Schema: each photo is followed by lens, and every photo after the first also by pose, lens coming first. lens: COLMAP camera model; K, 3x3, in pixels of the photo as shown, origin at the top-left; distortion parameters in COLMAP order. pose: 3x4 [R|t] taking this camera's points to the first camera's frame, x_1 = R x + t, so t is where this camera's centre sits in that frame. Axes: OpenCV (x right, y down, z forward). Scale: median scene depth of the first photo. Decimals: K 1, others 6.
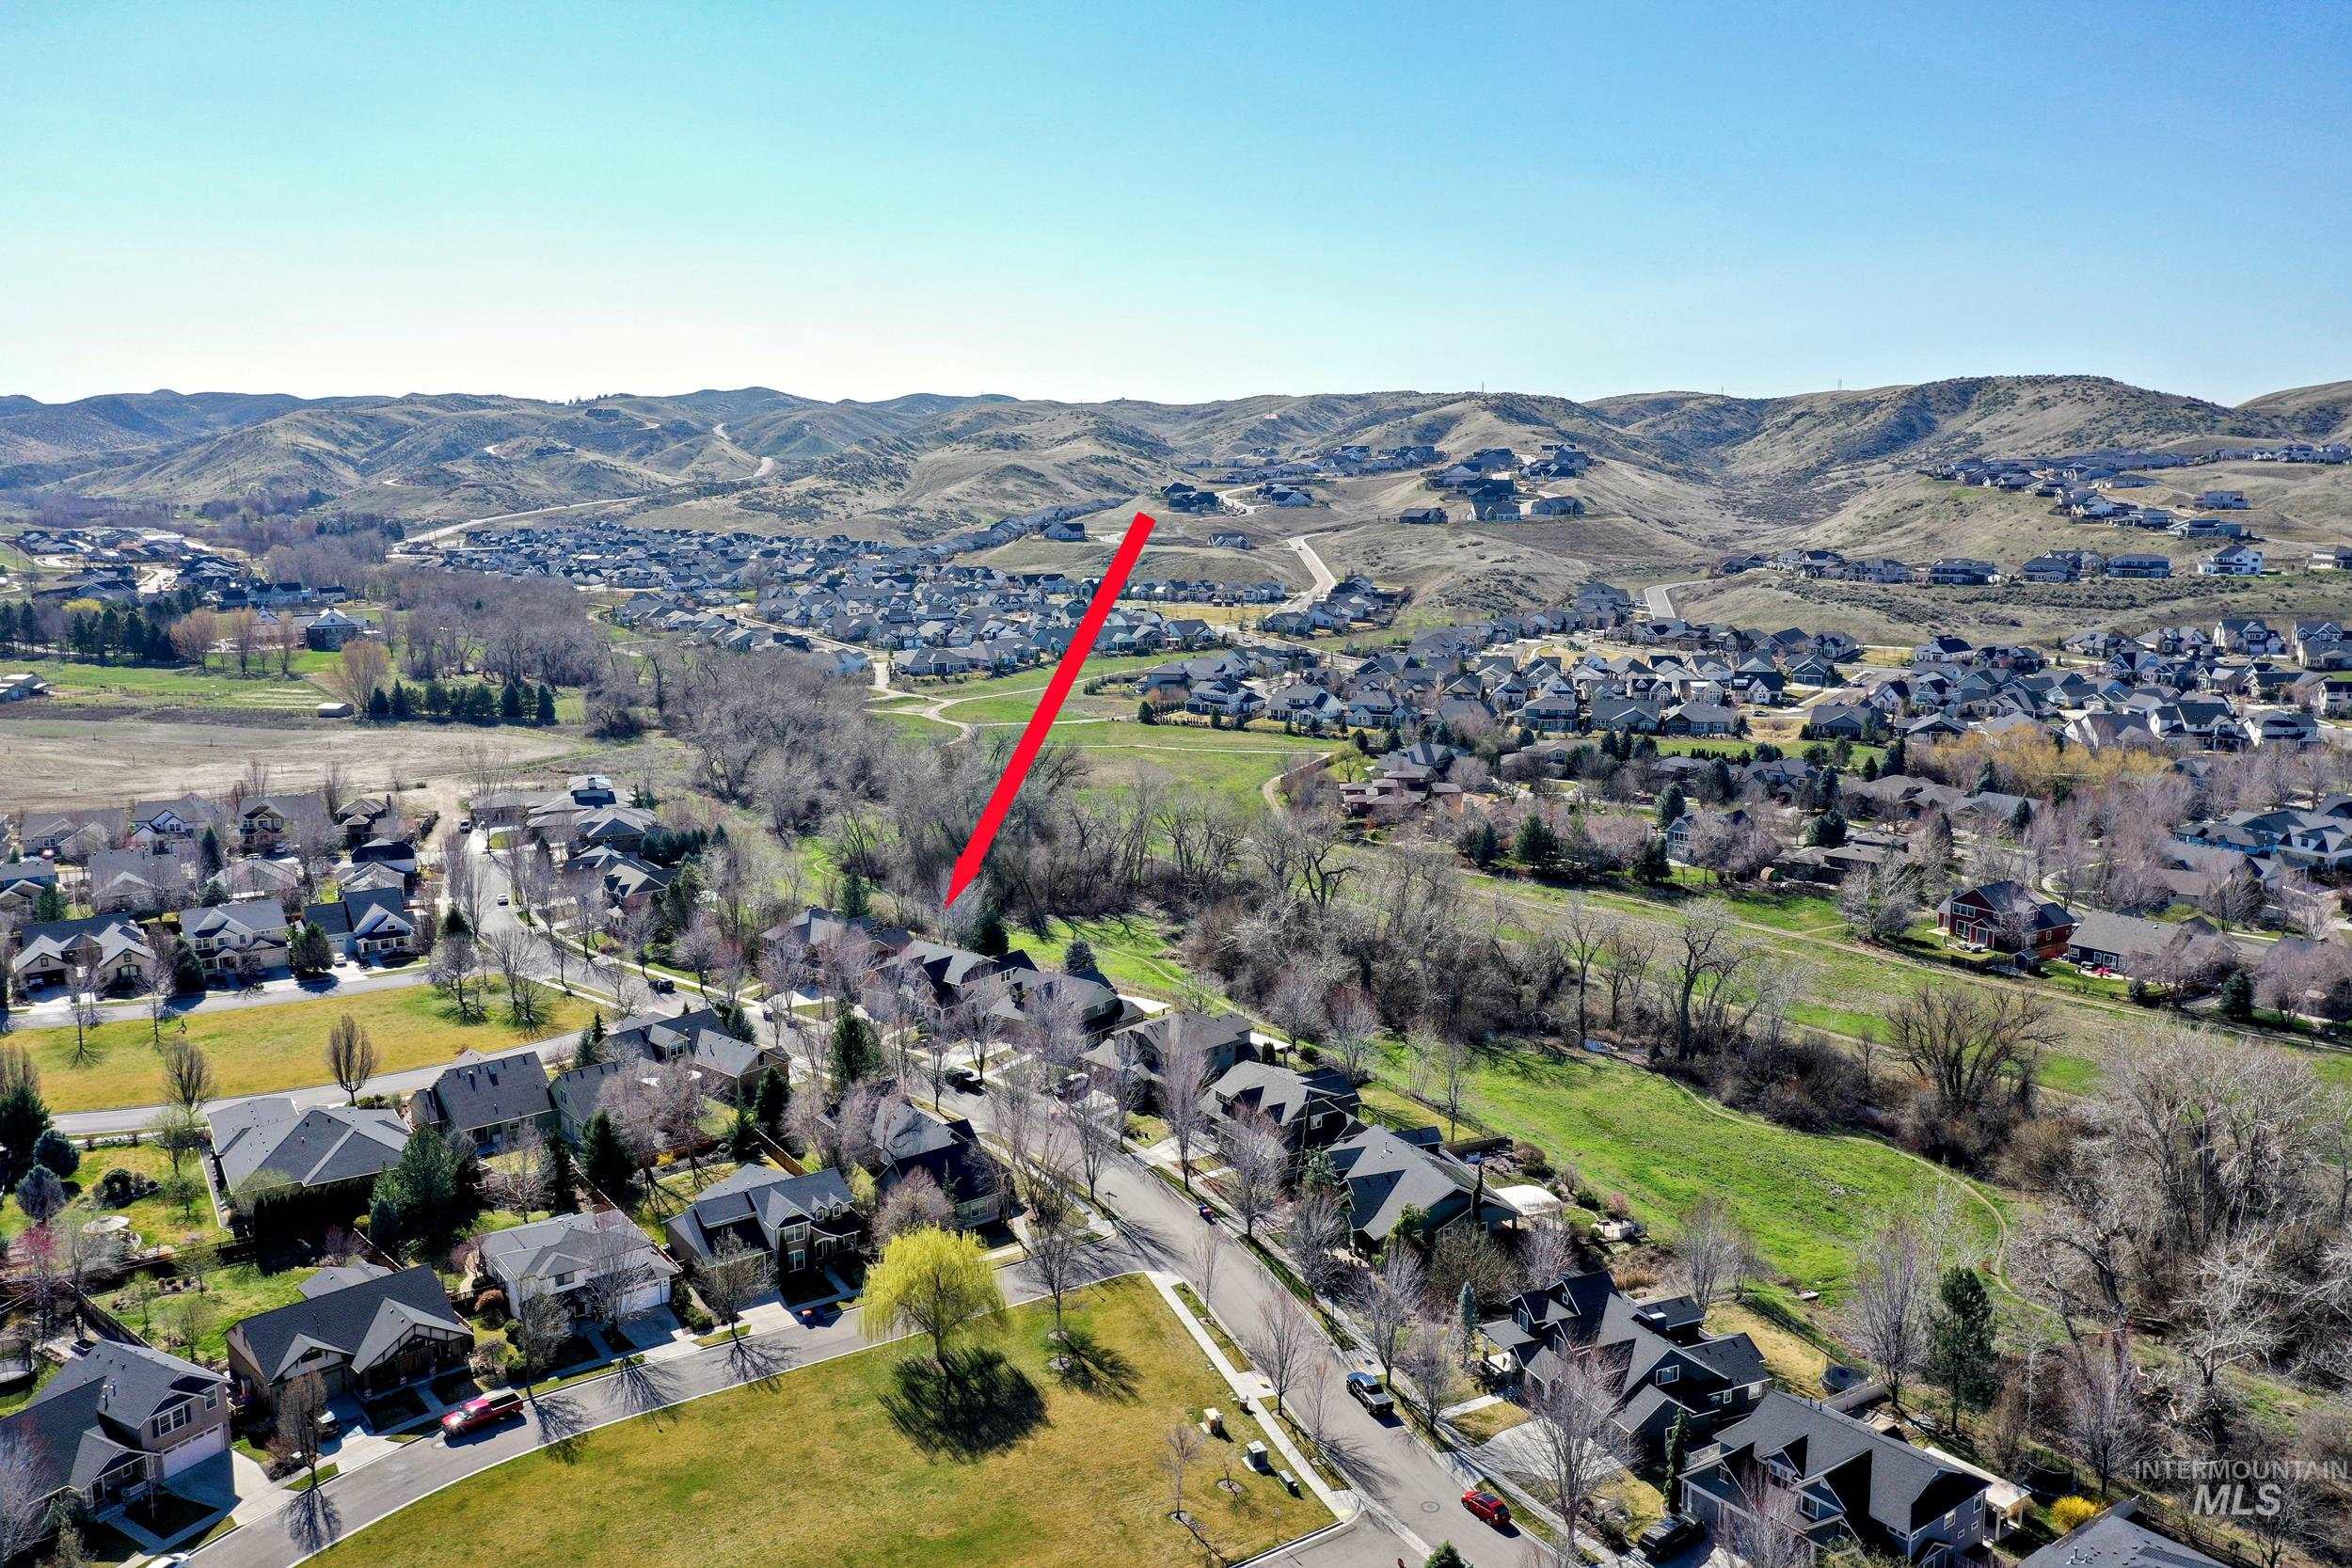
lens RADIAL K [[1847.0, 0, 1172.4], [0, 1847.0, 777.5], [0, 0, 1]] dist [0.004799, 0.014447]
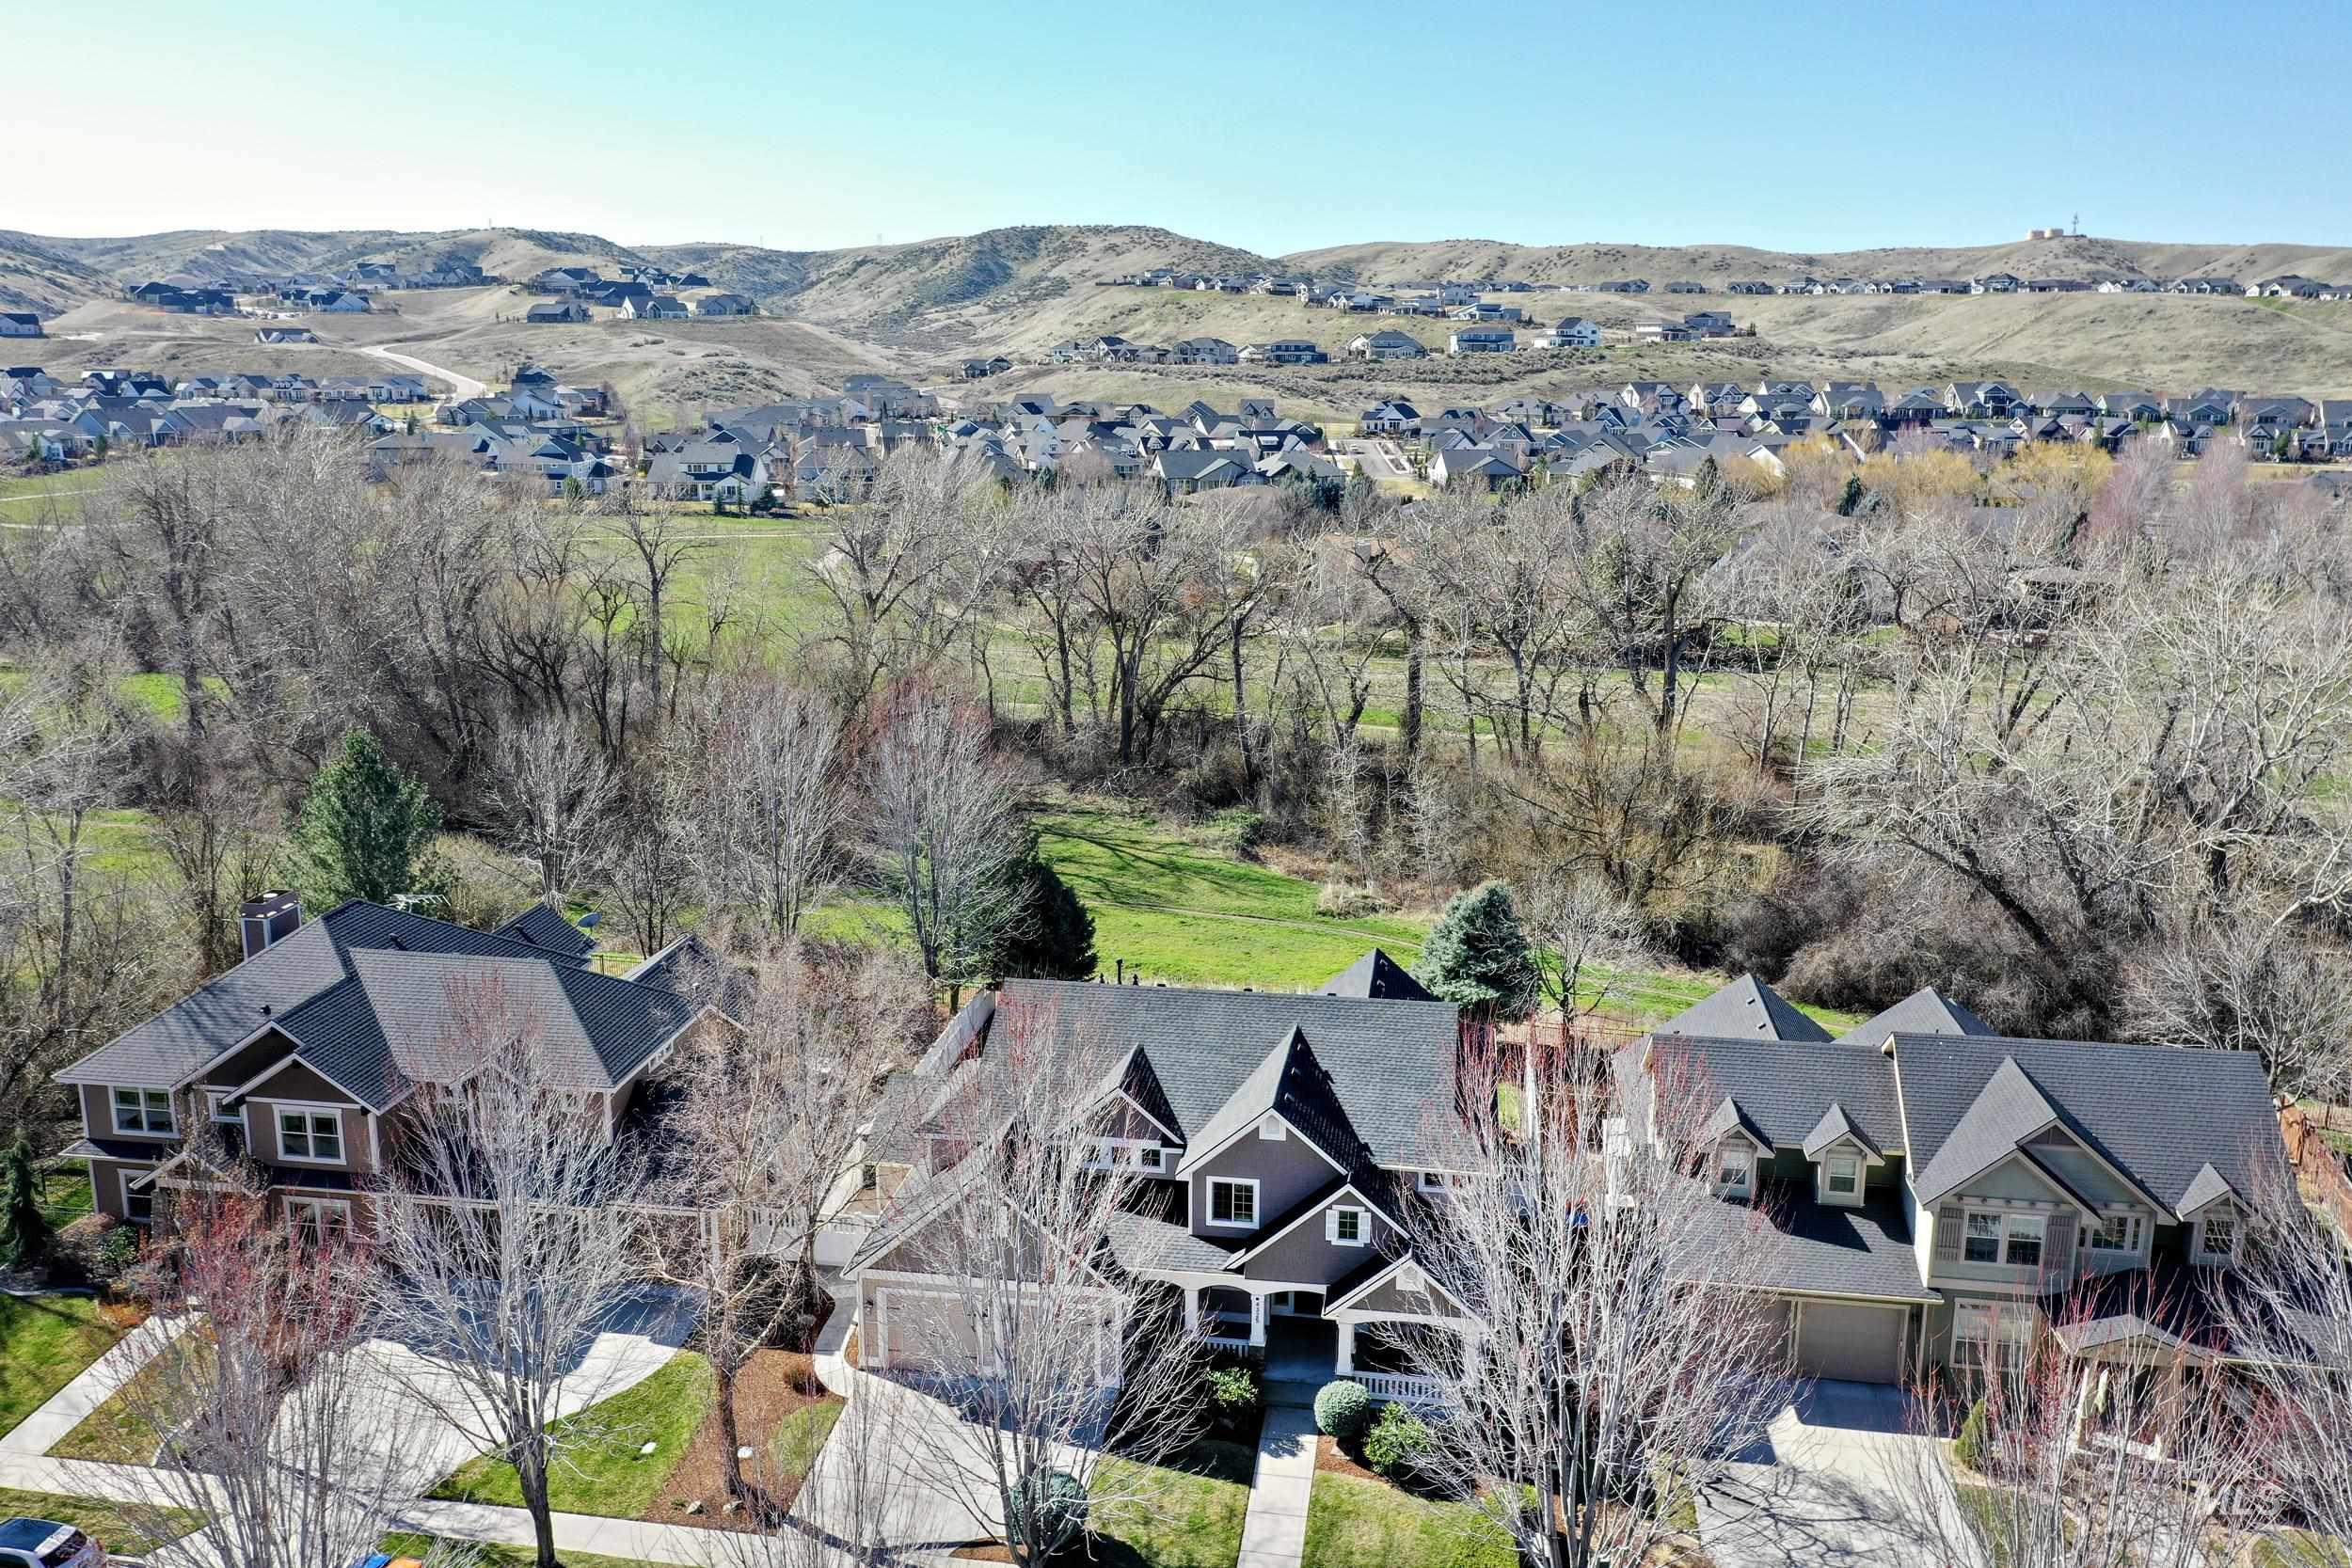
lens RADIAL K [[1840.2, 0, 1167.2], [0, 1840.2, 791.4], [0, 0, 1]] dist [0.012243, 0.017944]
pose [[0.855325, -0.107719, 0.506770, -0.038480], [0.076999, 0.993714, 0.081266, 0.008413], [-0.512338, -0.030488, 0.858243, 0.135009]]
